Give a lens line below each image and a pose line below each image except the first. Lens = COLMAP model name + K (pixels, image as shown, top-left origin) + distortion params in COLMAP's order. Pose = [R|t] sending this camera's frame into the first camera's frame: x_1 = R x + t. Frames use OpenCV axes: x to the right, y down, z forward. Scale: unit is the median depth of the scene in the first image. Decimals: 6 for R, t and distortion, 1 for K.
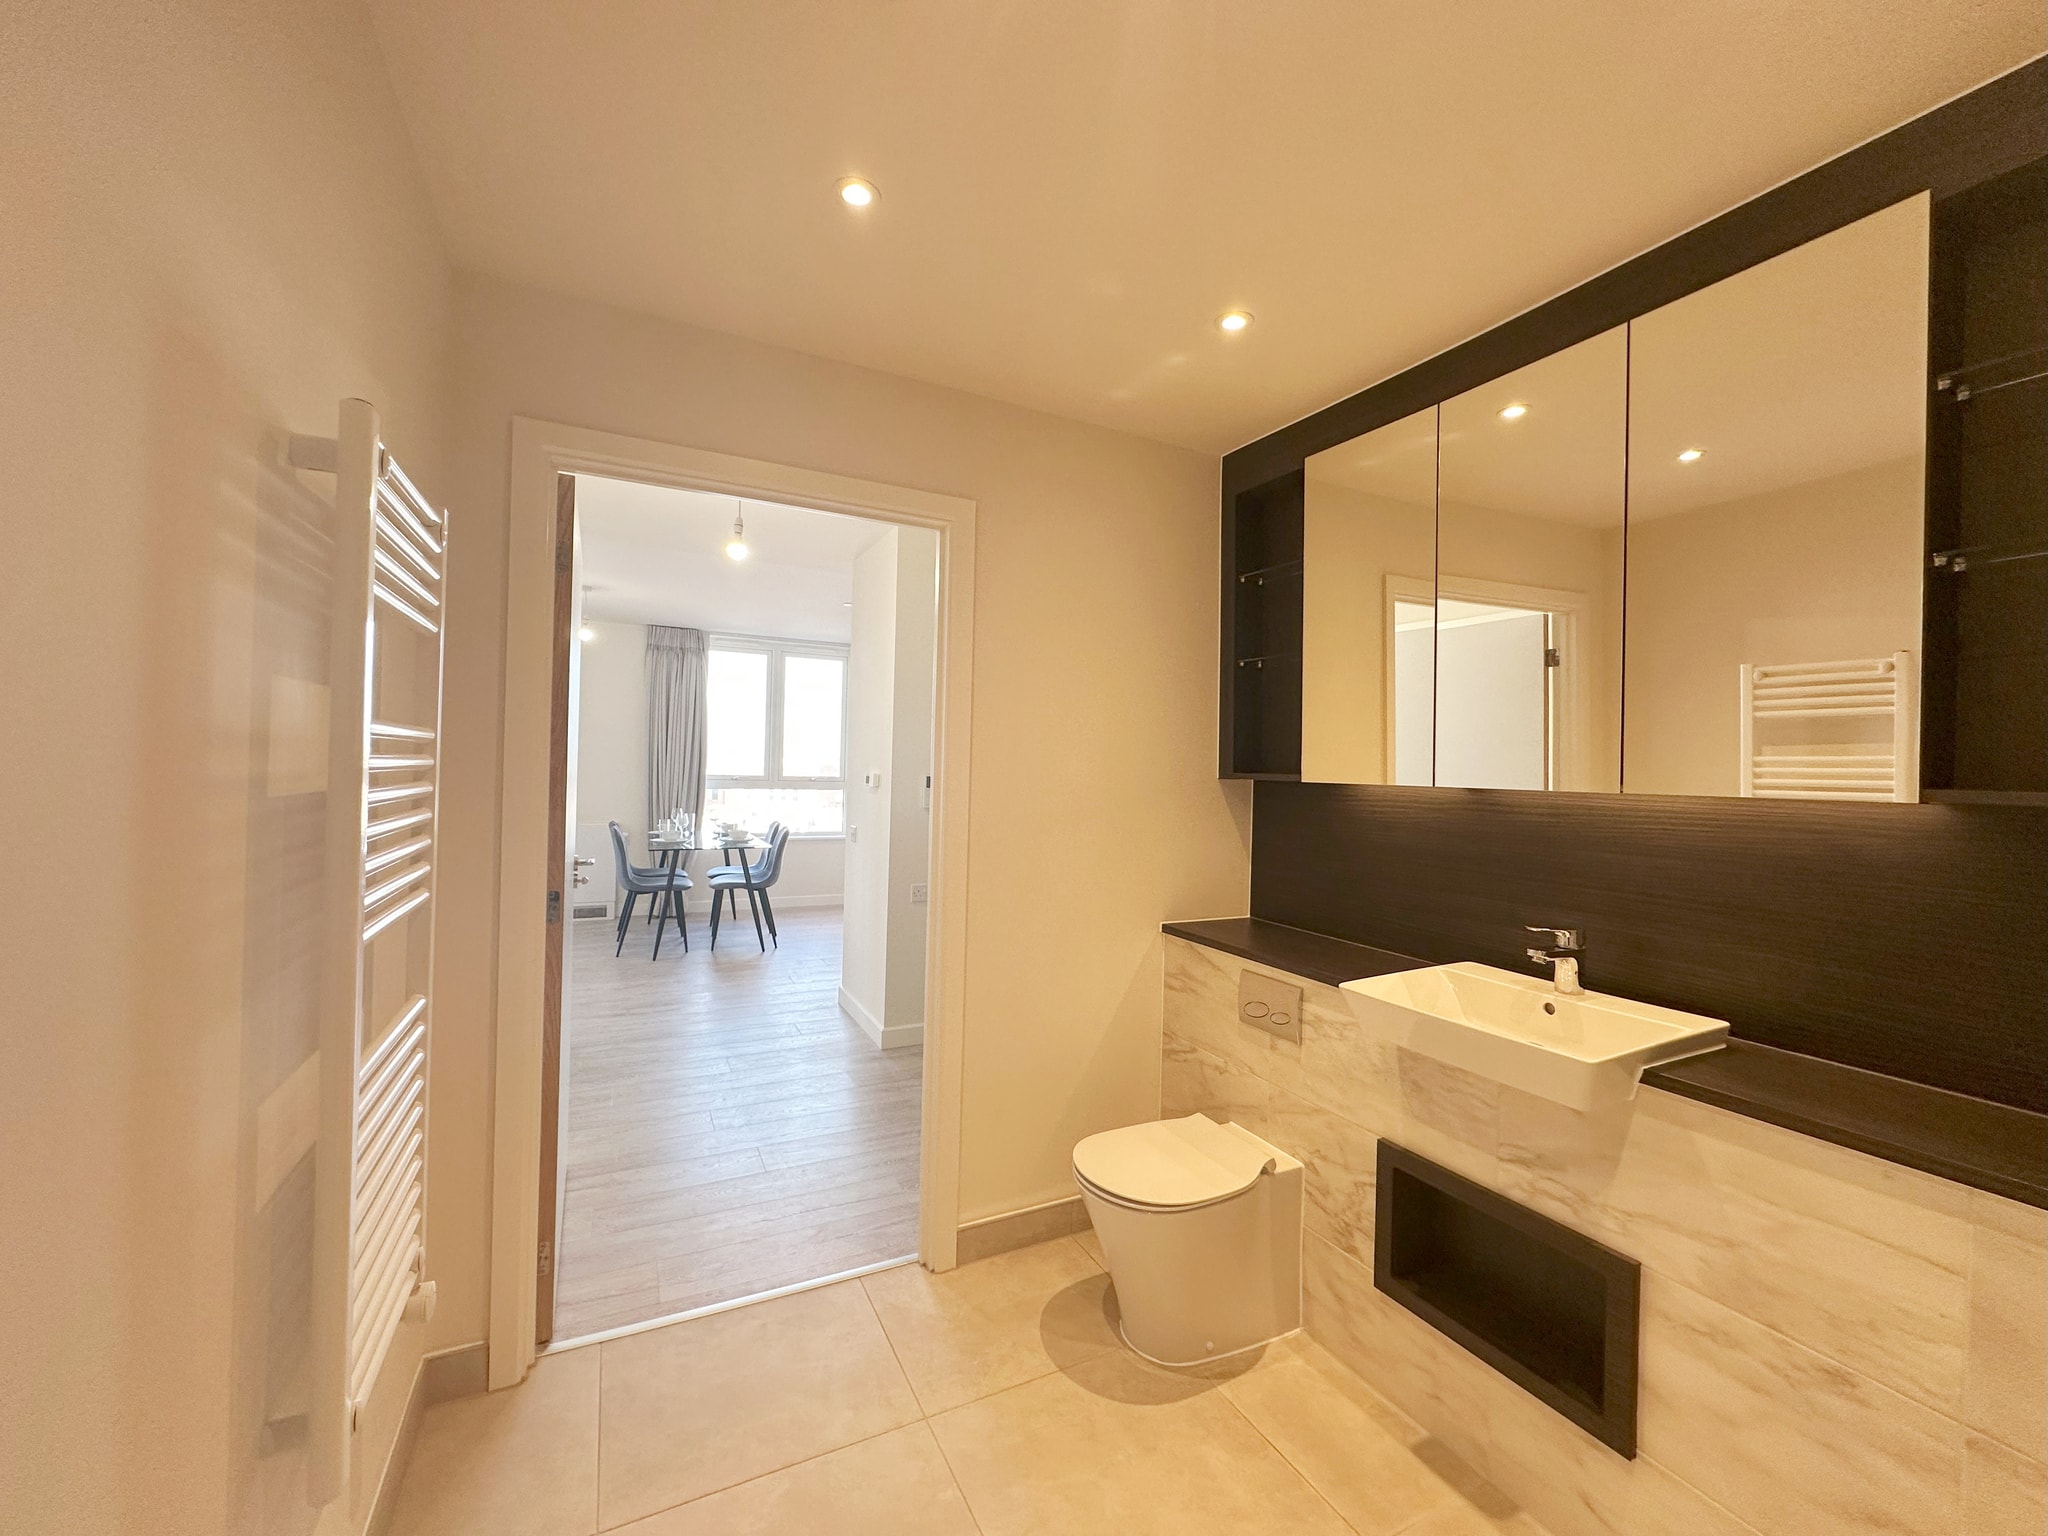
lens RADIAL K [[812.6, 0, 1023.1], [0, 812.6, 769.3], [0, 0, 1]] dist [-0.002523, 0.000869]
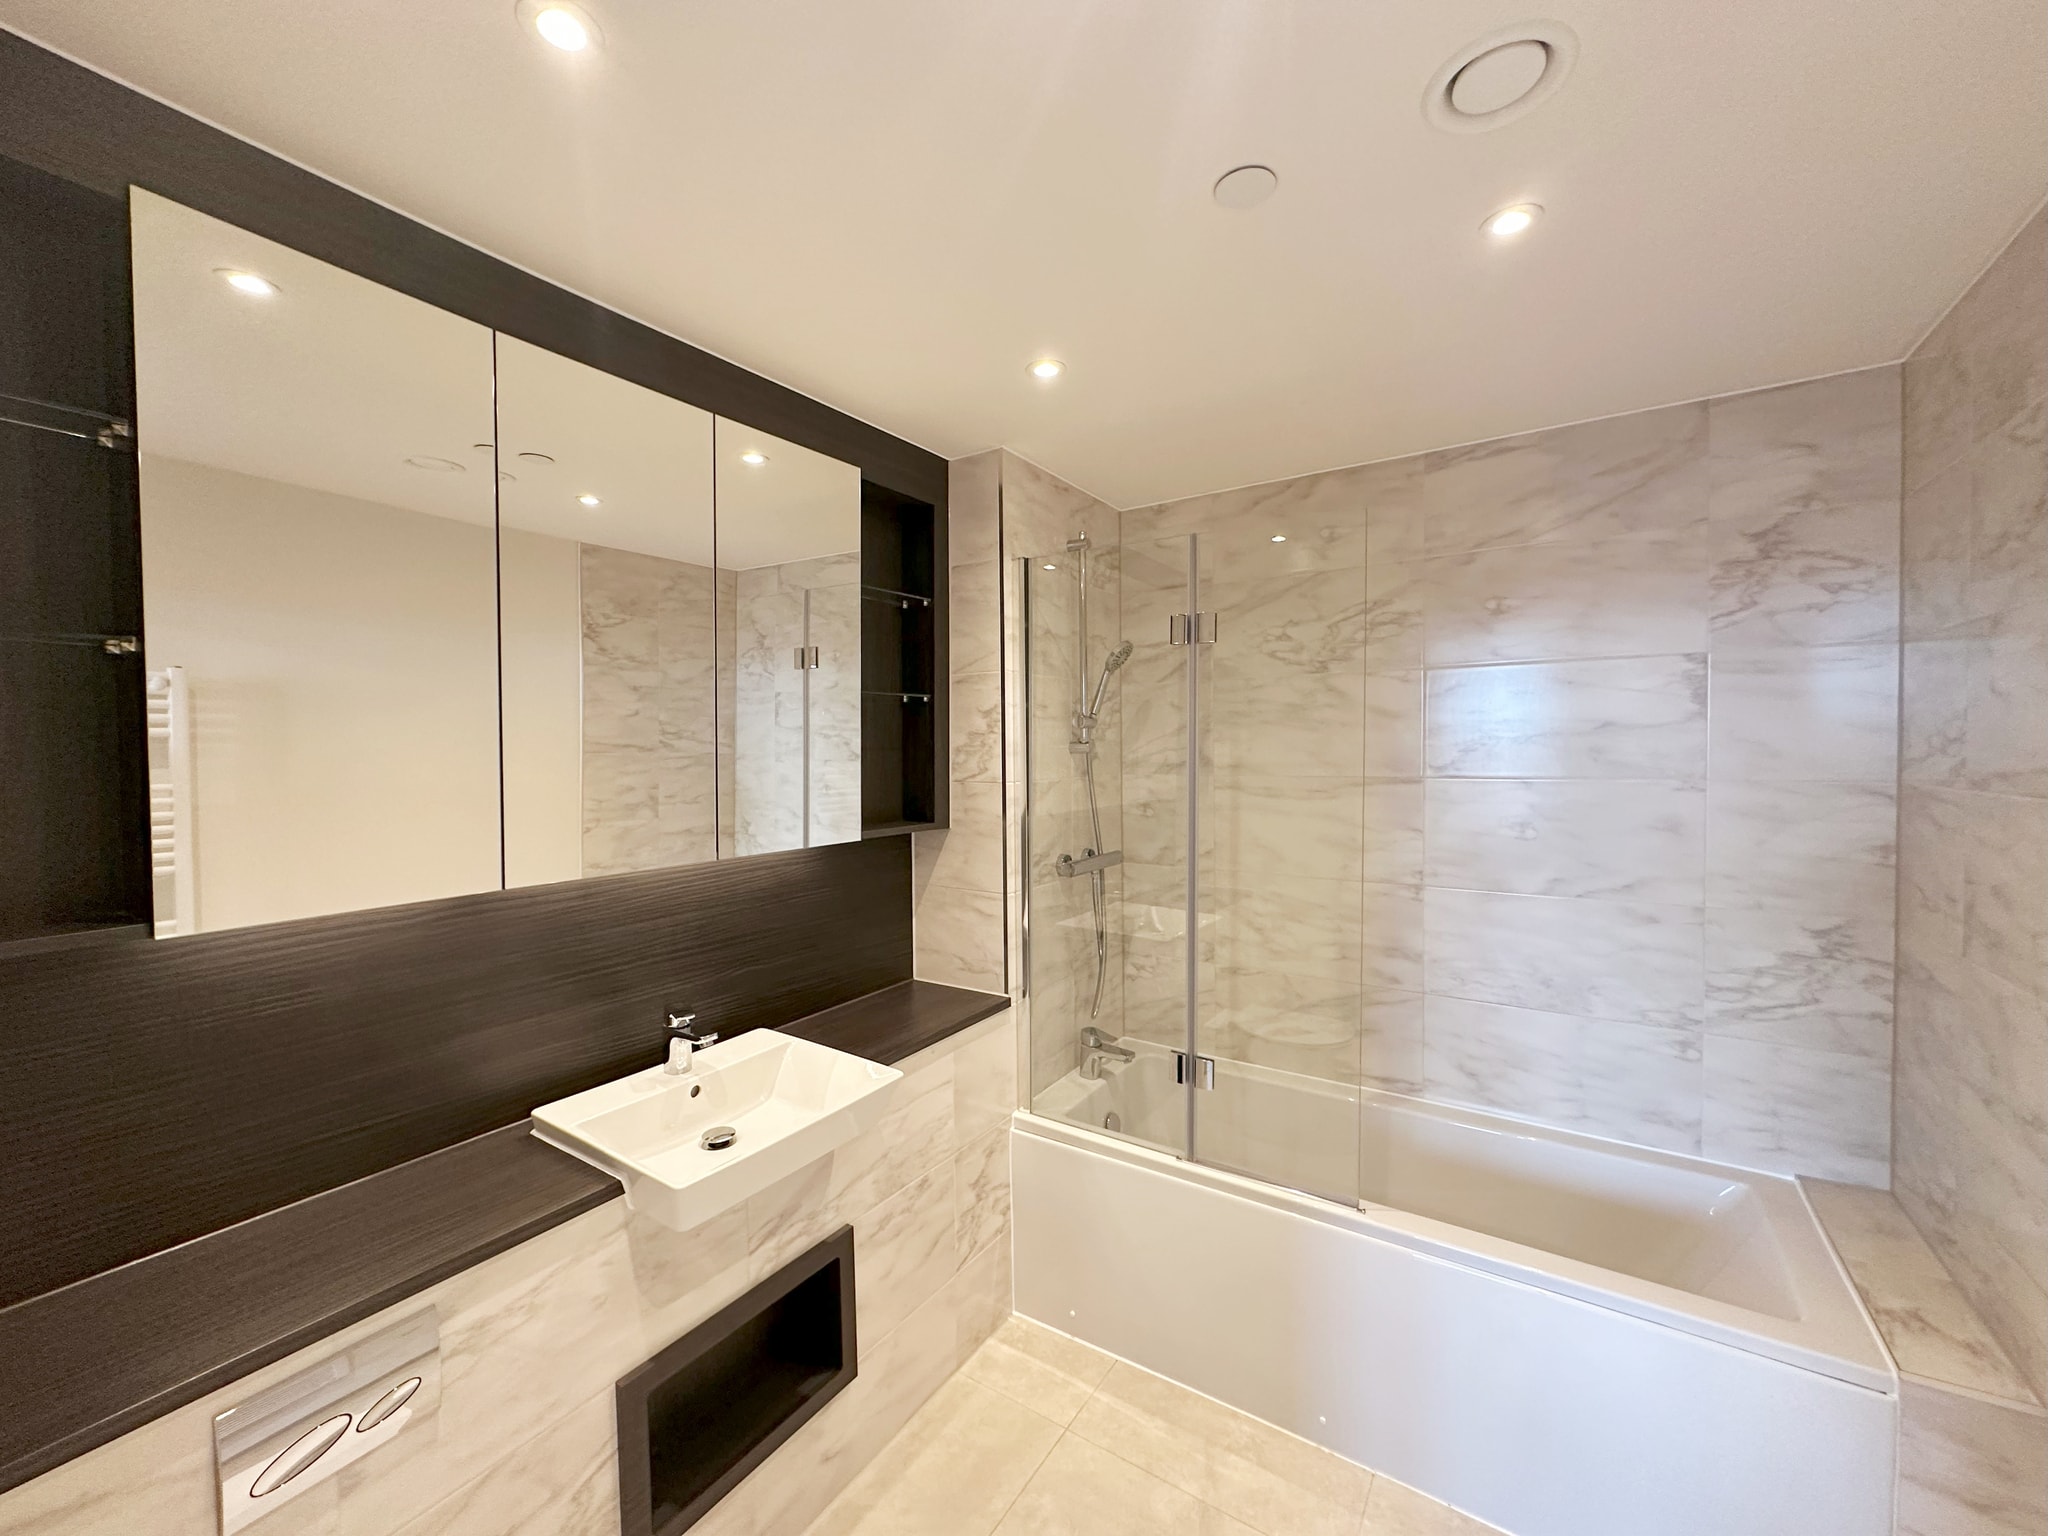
lens RADIAL K [[812.6, 0, 1023.1], [0, 812.6, 769.3], [0, 0, 1]] dist [-0.002523, 0.000869]
pose [[-0.493676, -0.044616, 0.868501, -0.390371], [-0.000758, 0.998705, 0.050874, -0.147185], [-0.869646, 0.024457, -0.493071, 1.185409]]
